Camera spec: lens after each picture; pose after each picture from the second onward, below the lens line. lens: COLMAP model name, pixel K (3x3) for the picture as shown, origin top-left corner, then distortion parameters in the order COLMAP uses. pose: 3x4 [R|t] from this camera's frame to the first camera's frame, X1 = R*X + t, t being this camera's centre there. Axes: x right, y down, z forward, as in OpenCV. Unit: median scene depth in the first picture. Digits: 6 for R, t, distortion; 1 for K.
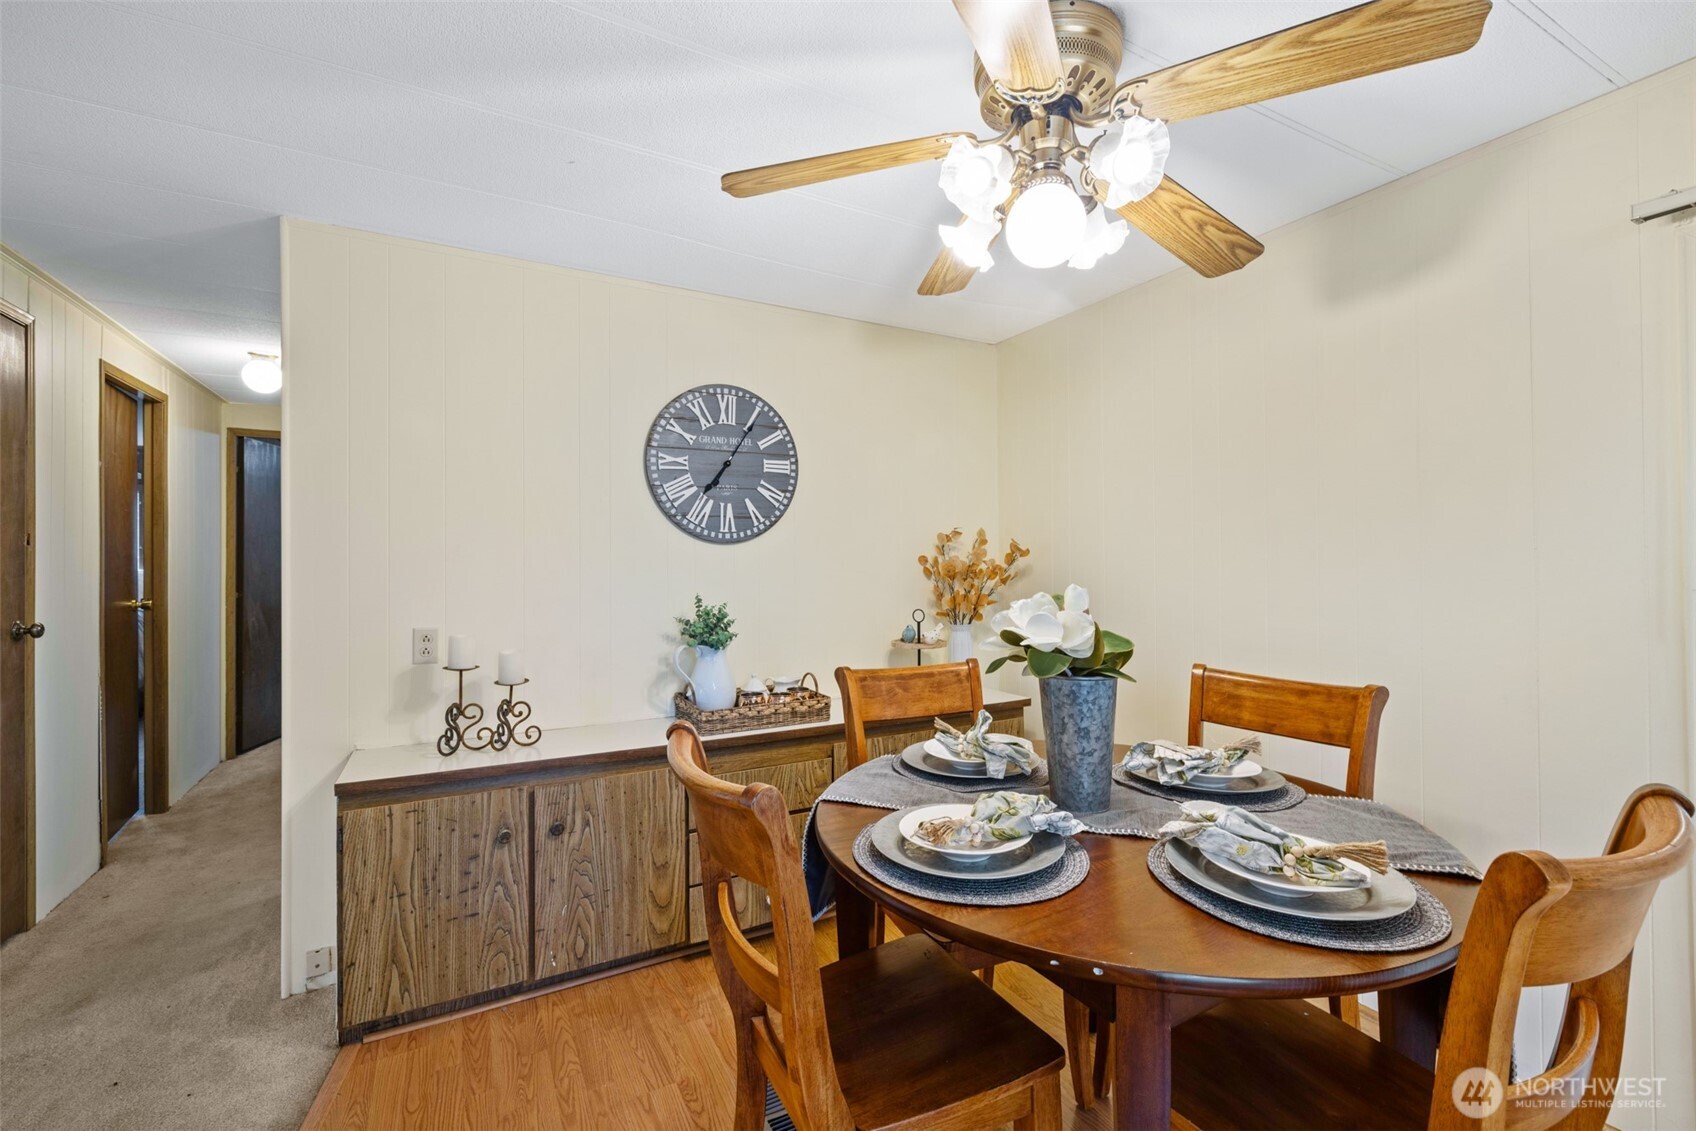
lens RADIAL K [[718.8, 0, 850.5], [0, 718.8, 560.2], [0, 0, 1]] dist [-0.001275, 0.000060]
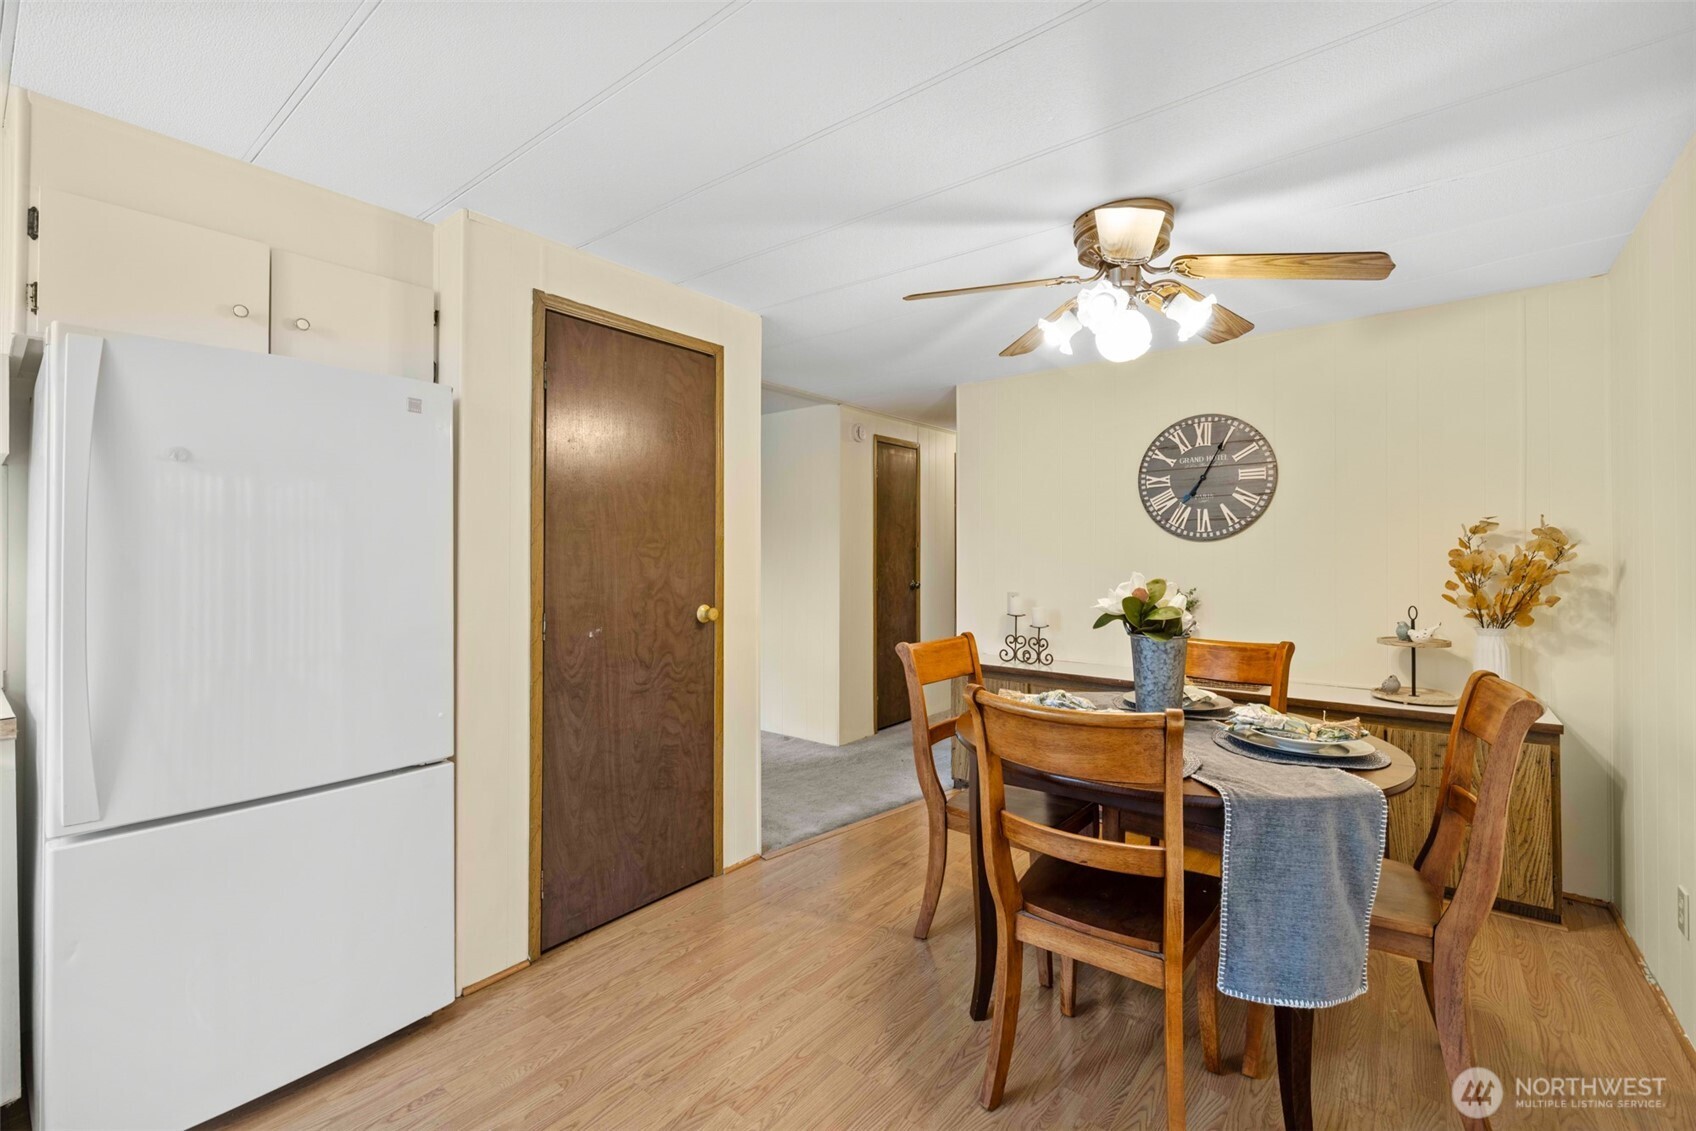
lens RADIAL K [[718.8, 0, 828.0], [0, 718.8, 545.9], [0, 0, 1]] dist [-0.001275, 0.000060]
pose [[0.365314, -0.008822, -0.930842, 0.754650], [-0.001932, 0.999946, -0.010236, -0.000433], [0.930882, 0.005538, 0.365277, -0.067433]]
